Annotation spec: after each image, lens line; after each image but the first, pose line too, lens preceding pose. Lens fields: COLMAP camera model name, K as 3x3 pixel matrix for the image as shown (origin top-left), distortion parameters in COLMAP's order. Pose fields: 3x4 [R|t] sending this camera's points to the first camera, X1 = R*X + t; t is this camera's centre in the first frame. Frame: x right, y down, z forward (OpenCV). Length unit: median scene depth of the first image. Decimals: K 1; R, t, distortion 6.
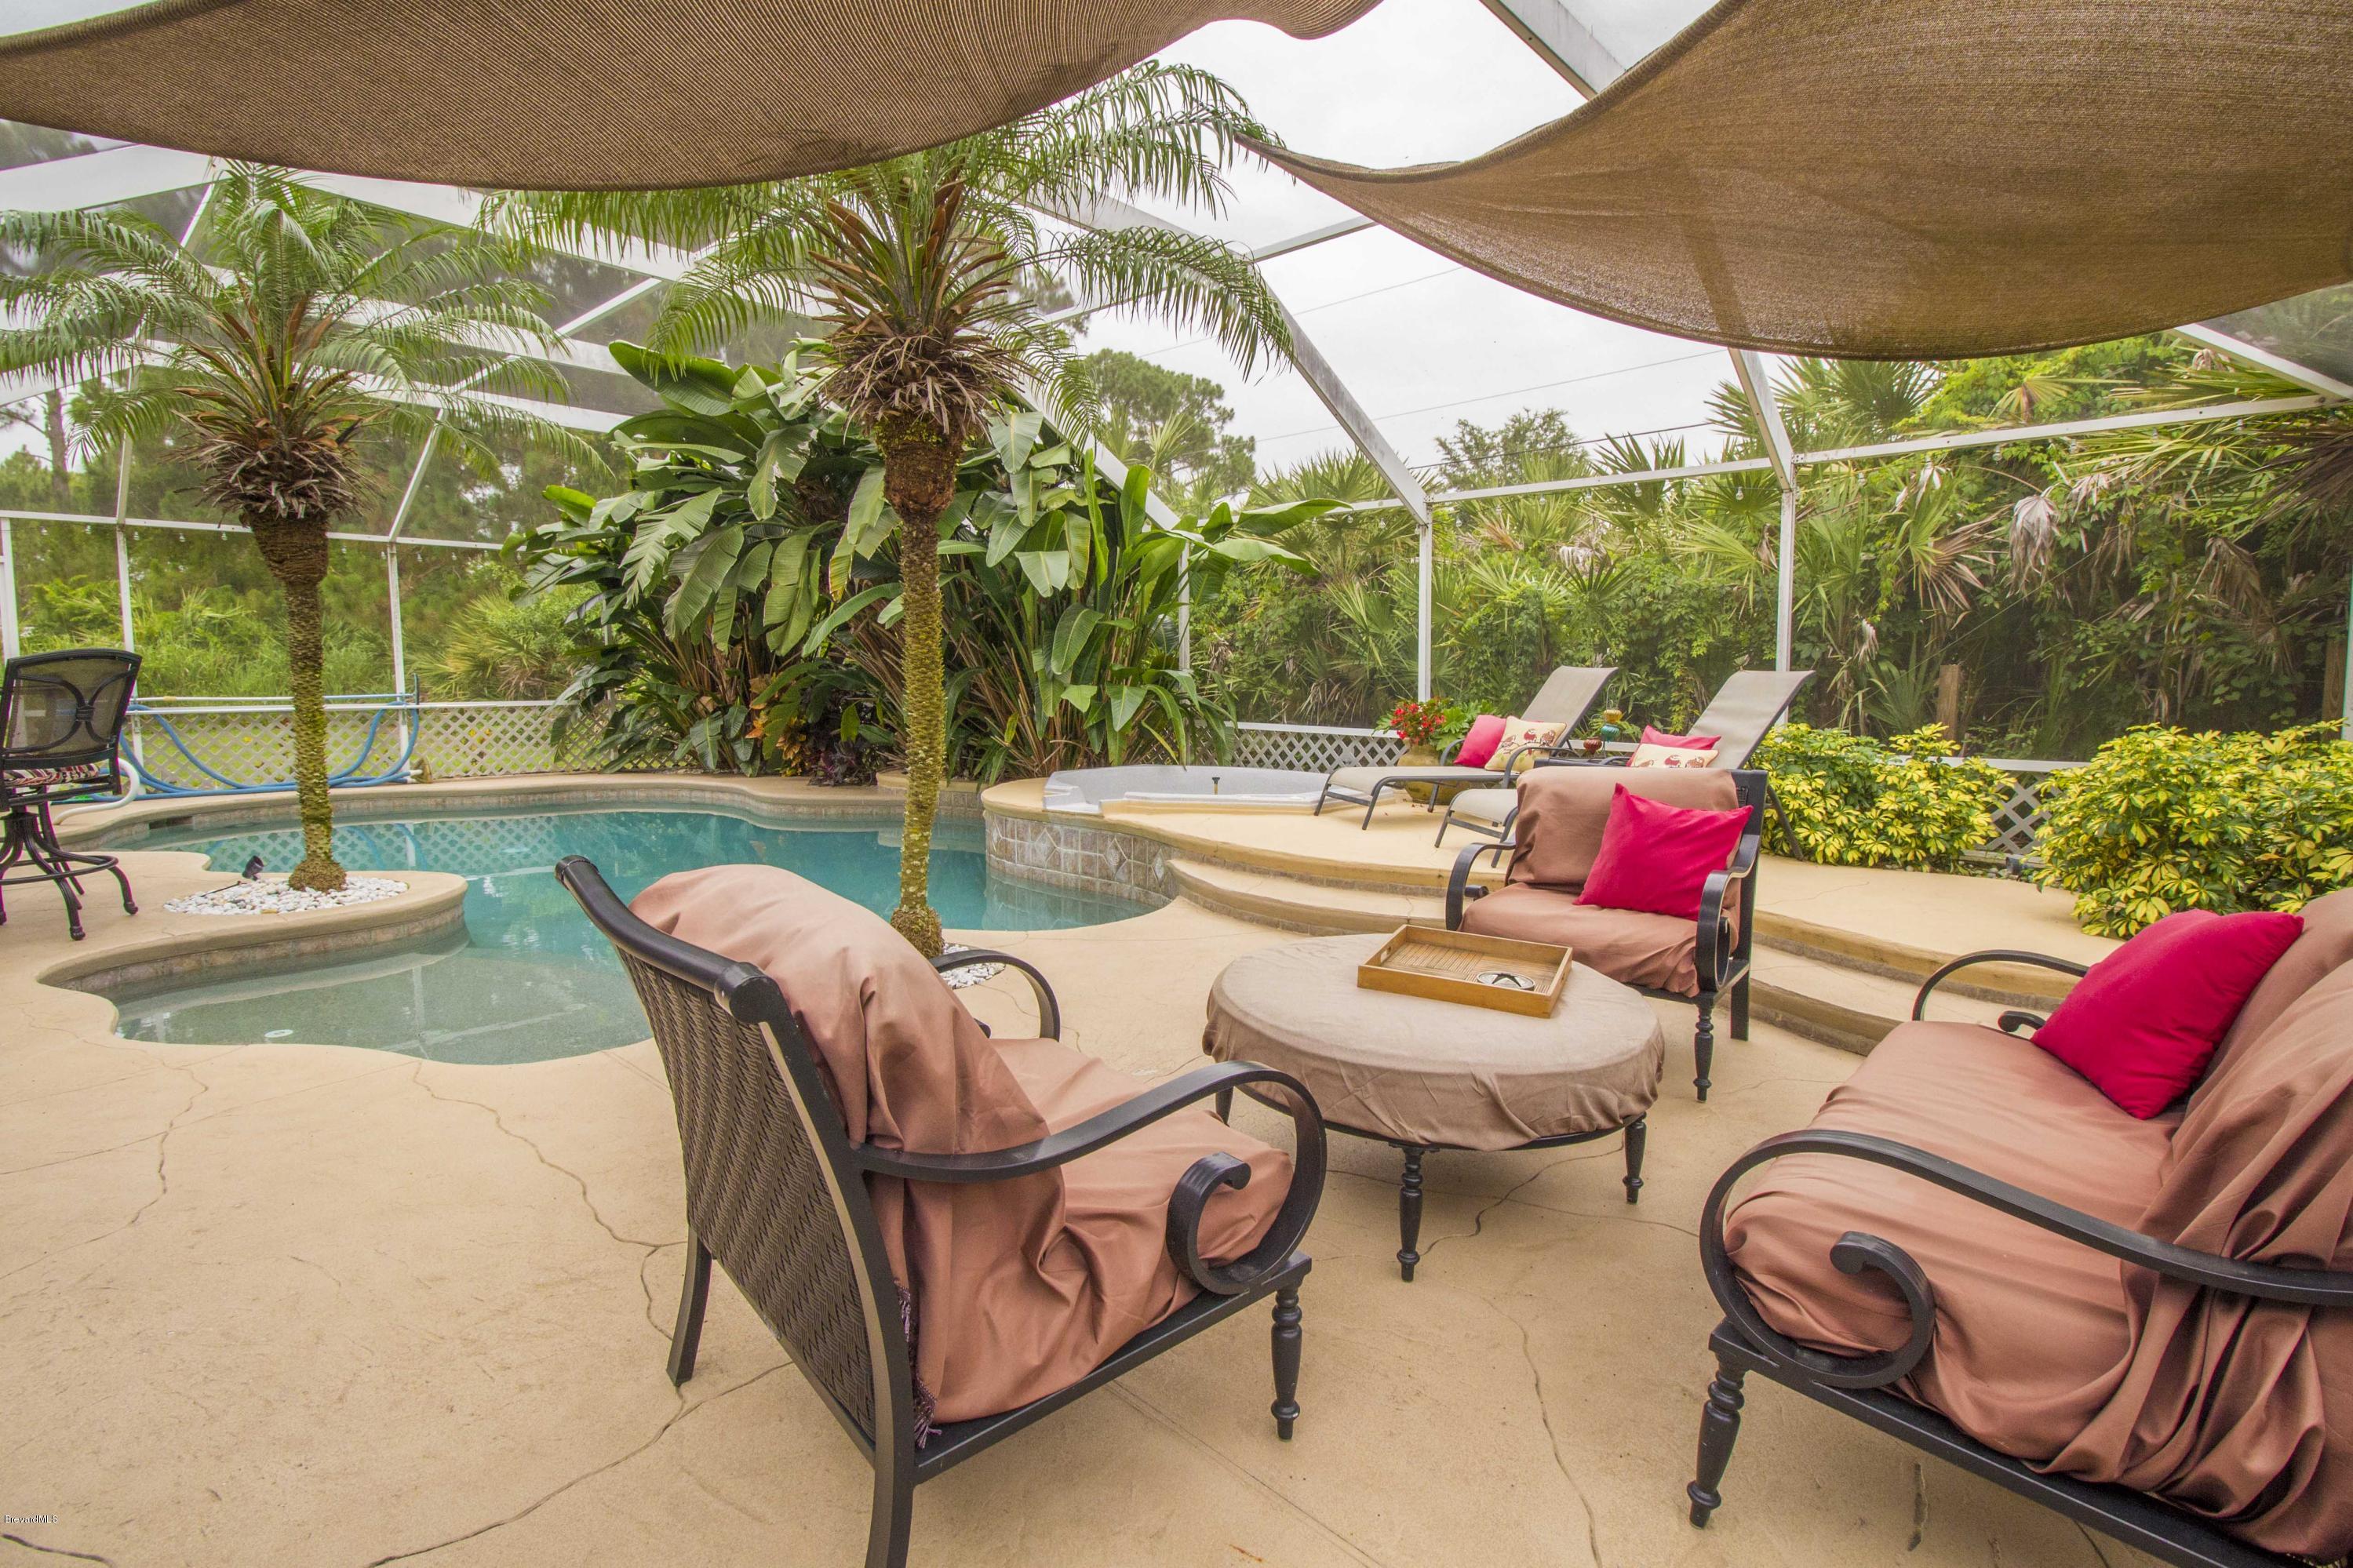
lens RADIAL K [[1094.1, 0, 1174.4], [0, 1094.1, 768.6], [0, 0, 1]] dist [-0.000121, -0.009207]
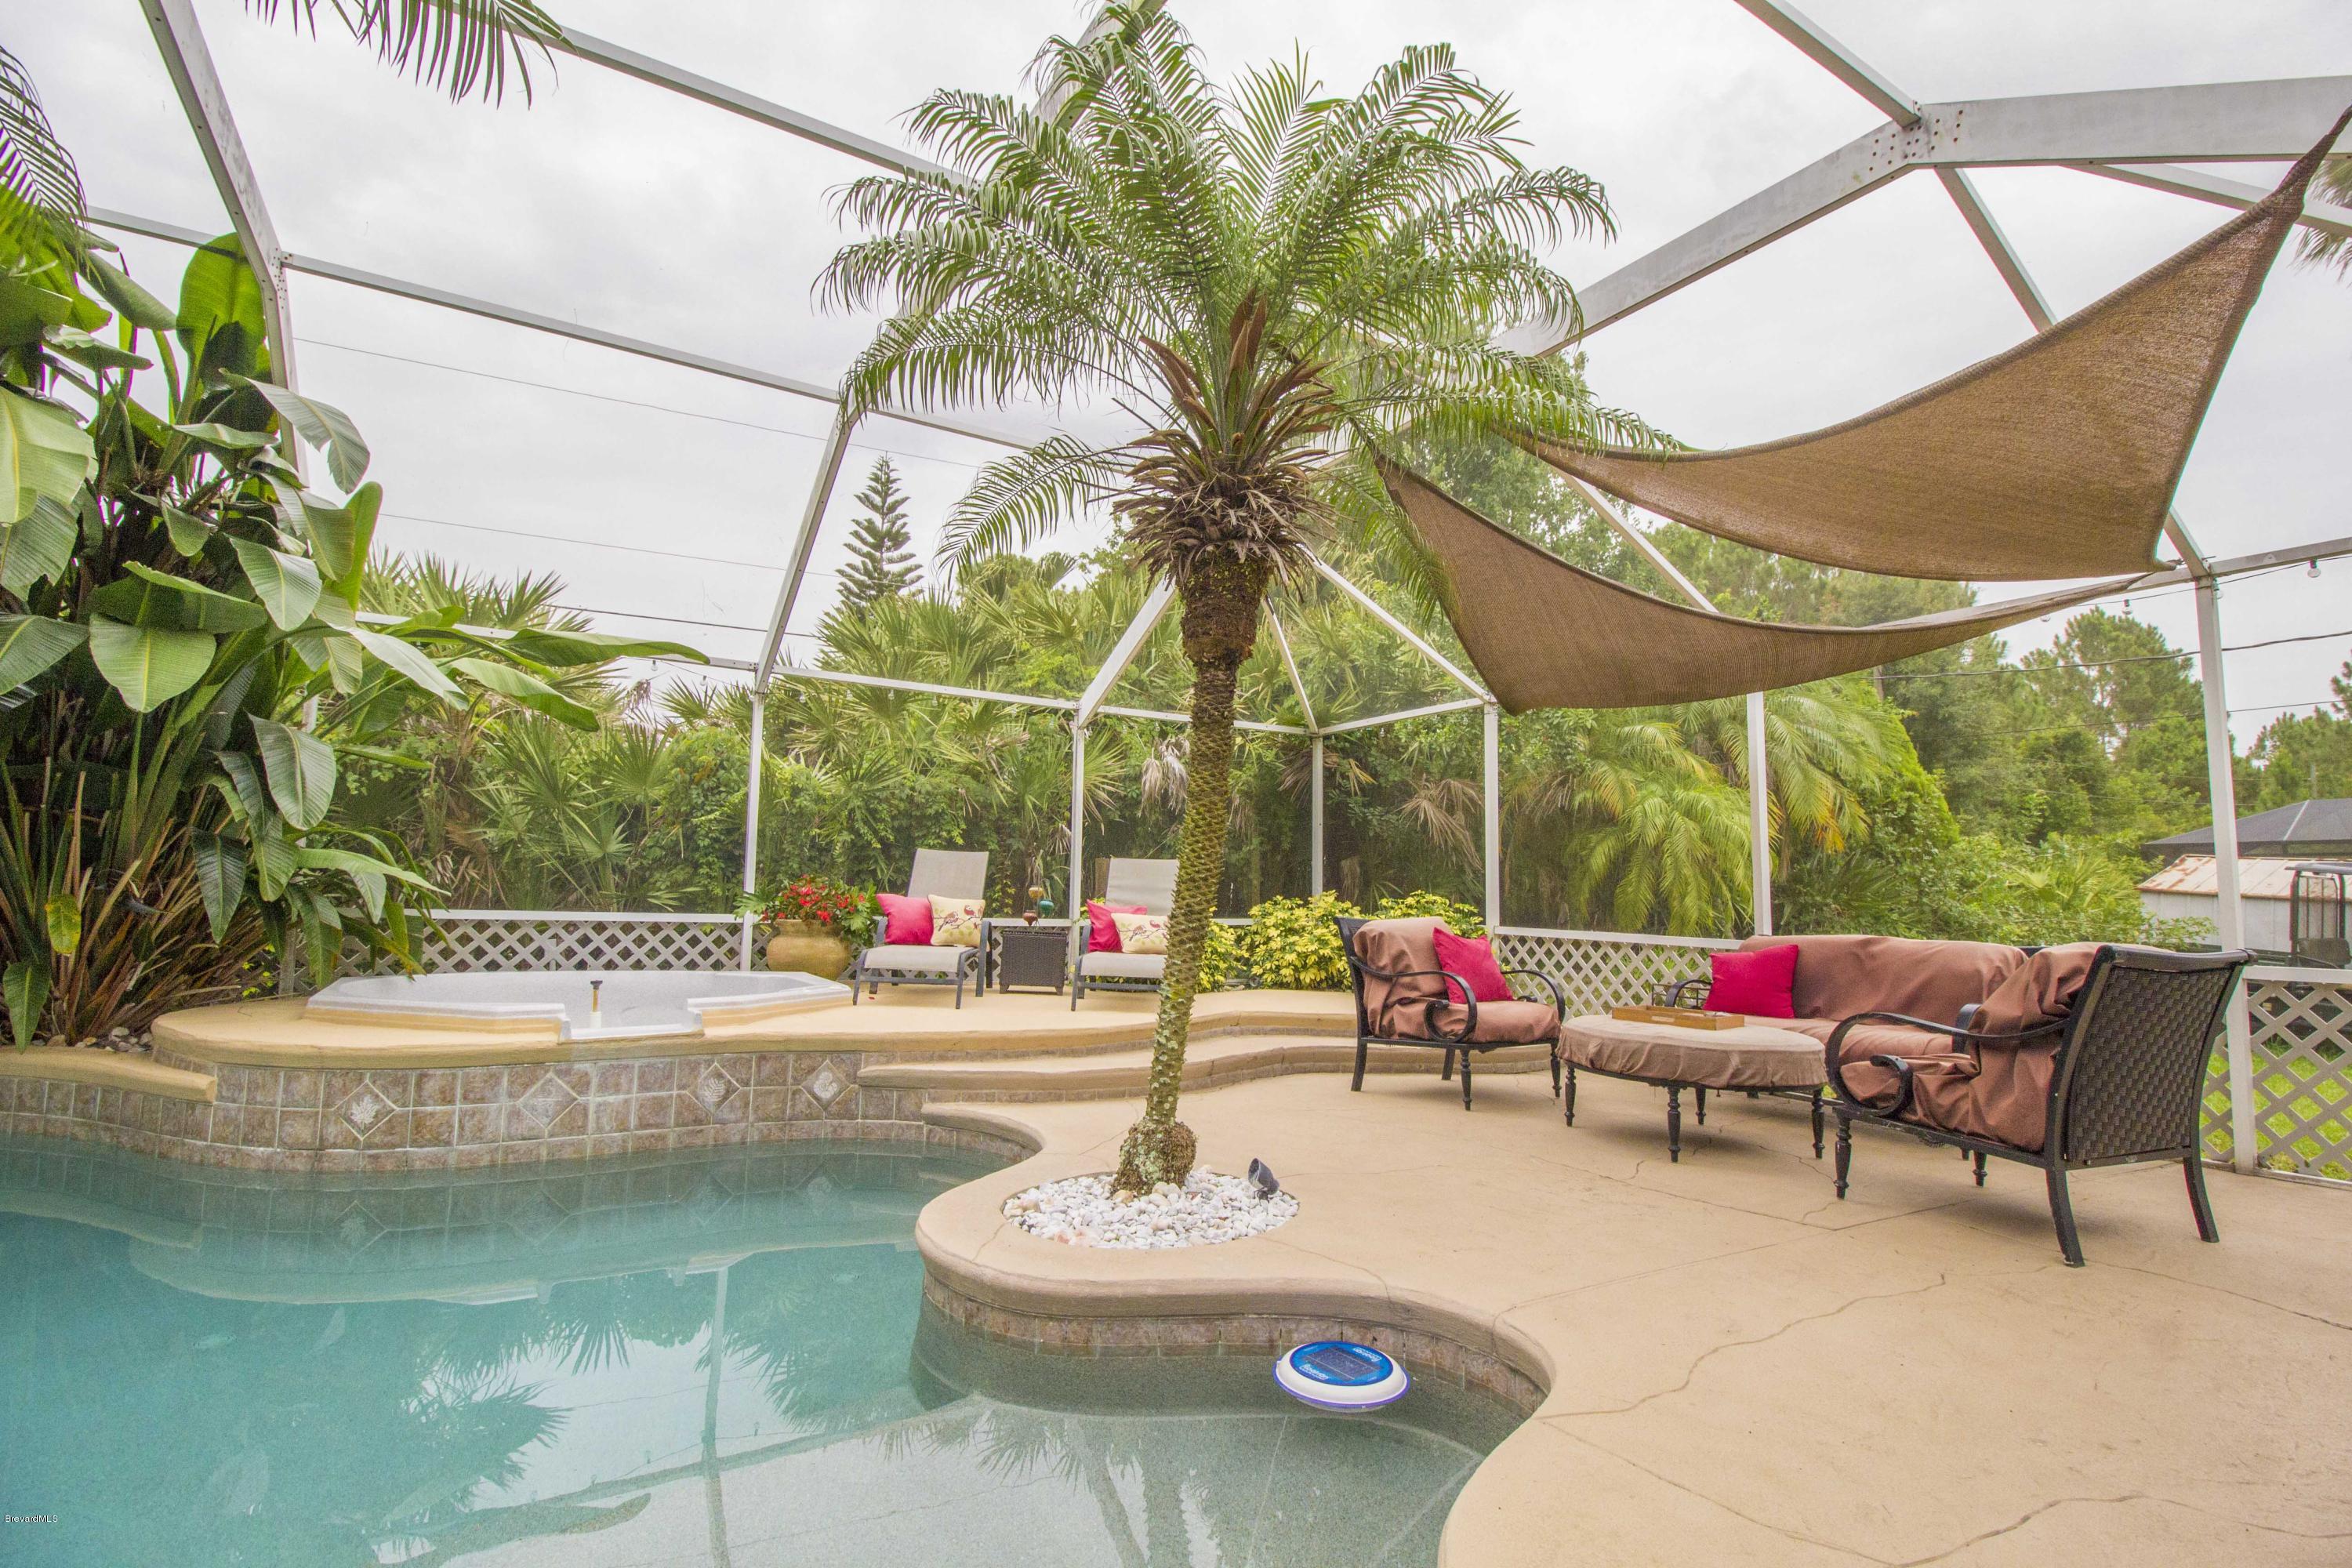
lens RADIAL K [[1093.8, 0, 1173.9], [0, 1093.8, 768.6], [0, 0, 1]] dist [-0.000121, -0.009207]
pose [[0.298227, 0.105470, 0.948650, -0.674034], [0.065712, 0.989250, -0.130641, -0.015180], [-0.952230, 0.101298, 0.288091, 0.474091]]
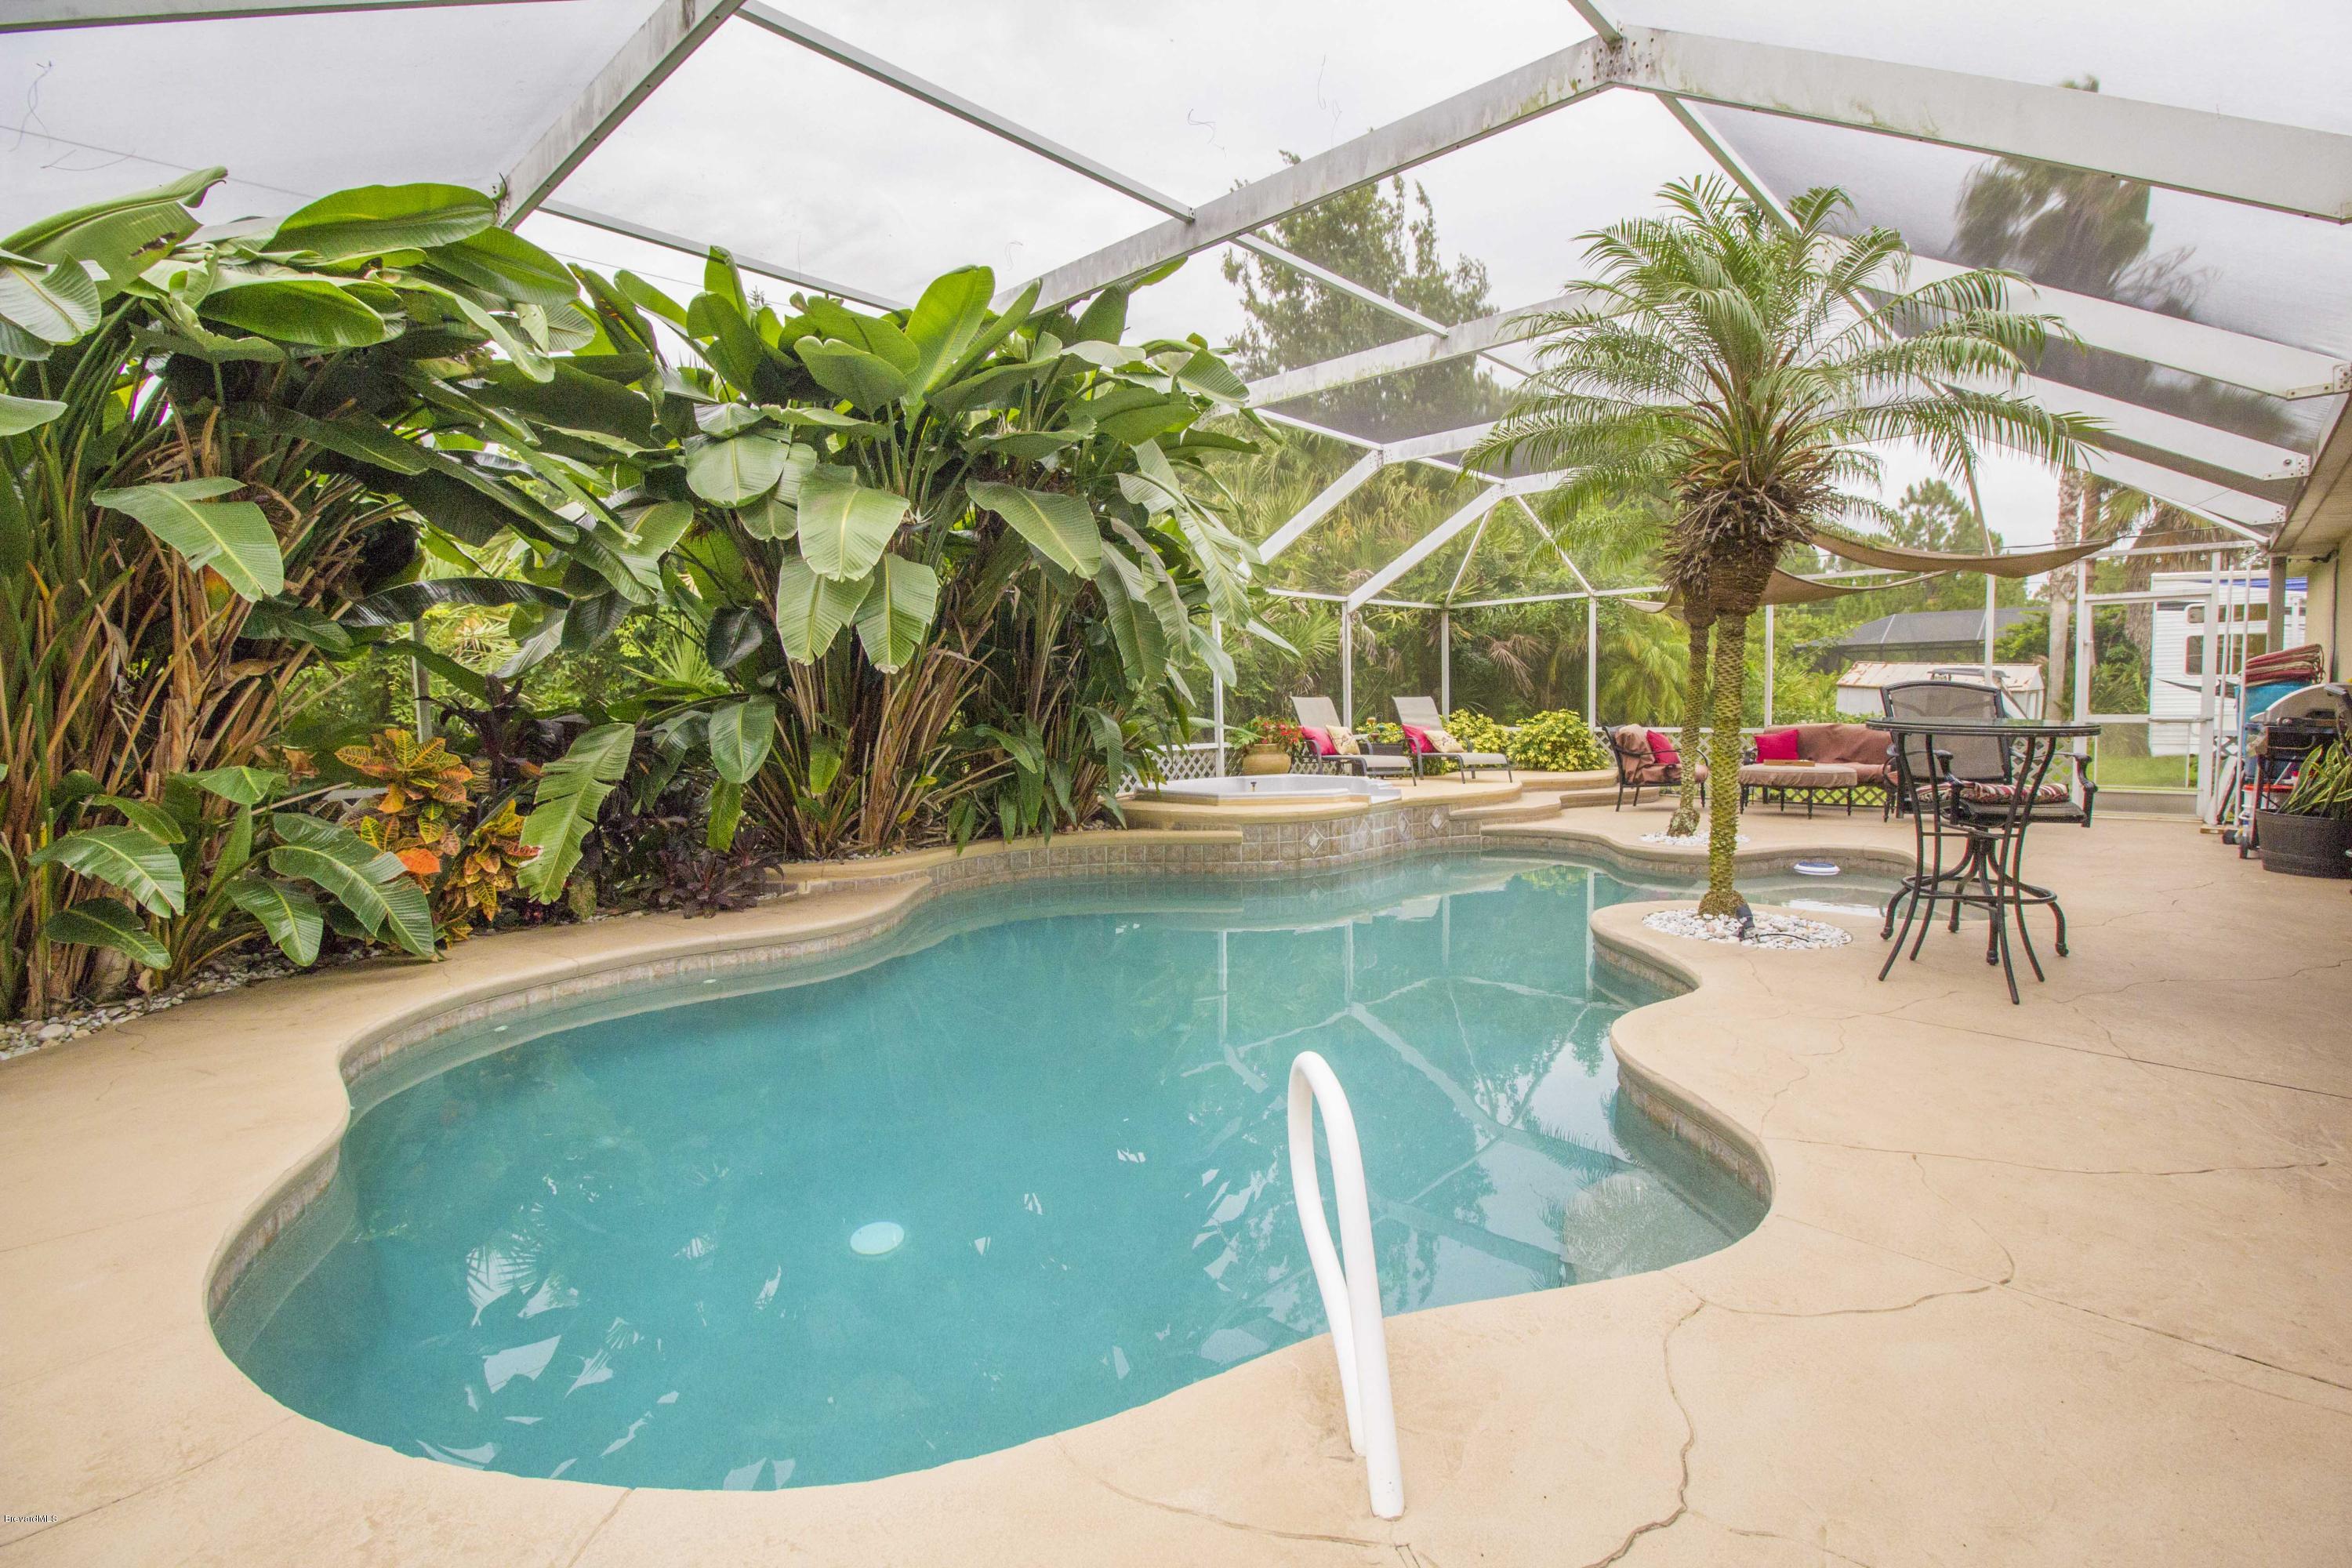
lens RADIAL K [[1088.3, 0, 1184.8], [0, 1088.3, 759.7], [0, 0, 1]] dist [-0.000980, -0.023214]
pose [[-0.003040, -0.060676, 0.998153, -1.490356], [0.105577, 0.992559, 0.060658, -0.123806], [-0.994406, 0.105566, 0.003389, 1.253566]]
